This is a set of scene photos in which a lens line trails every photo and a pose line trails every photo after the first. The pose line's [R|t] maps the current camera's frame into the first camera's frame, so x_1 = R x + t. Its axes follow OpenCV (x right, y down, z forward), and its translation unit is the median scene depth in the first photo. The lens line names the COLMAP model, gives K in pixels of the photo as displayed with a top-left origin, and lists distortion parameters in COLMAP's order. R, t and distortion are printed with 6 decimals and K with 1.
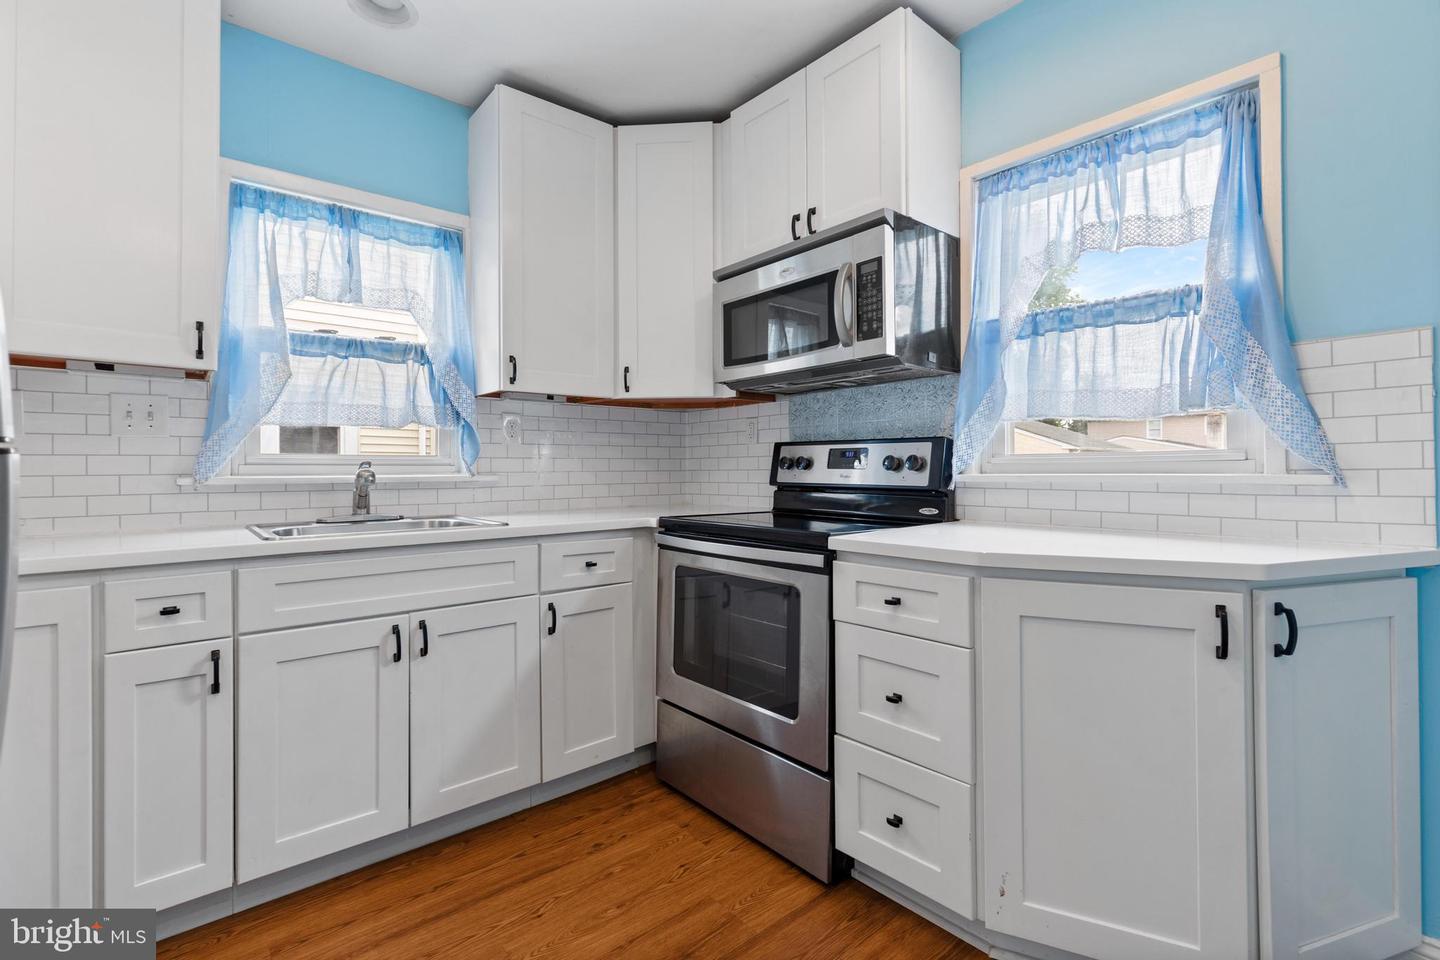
lens RADIAL K [[651.5, 0, 719.4], [0, 651.5, 462.6], [0, 0, 1]] dist [0.004561, 0.000403]
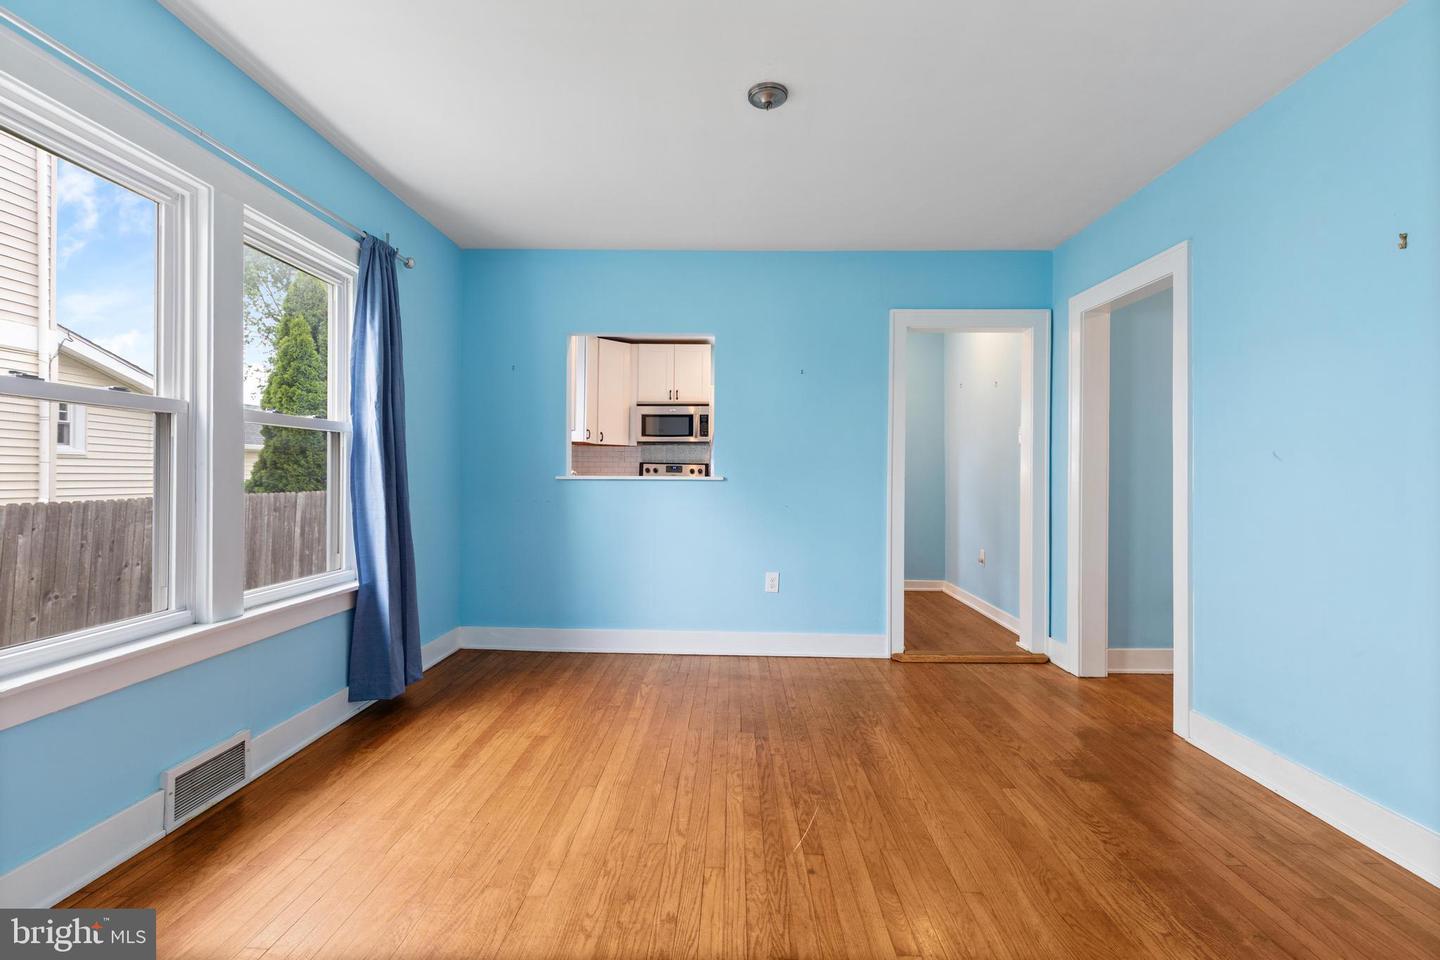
lens RADIAL K [[651.5, 0, 719.4], [0, 651.5, 462.6], [0, 0, 1]] dist [0.004561, 0.000403]
pose [[0.665106, 0.023096, 0.746392, -2.182499], [-0.018782, 0.999723, -0.014198, 0.001878], [-0.746513, -0.004576, 0.665355, -1.323097]]
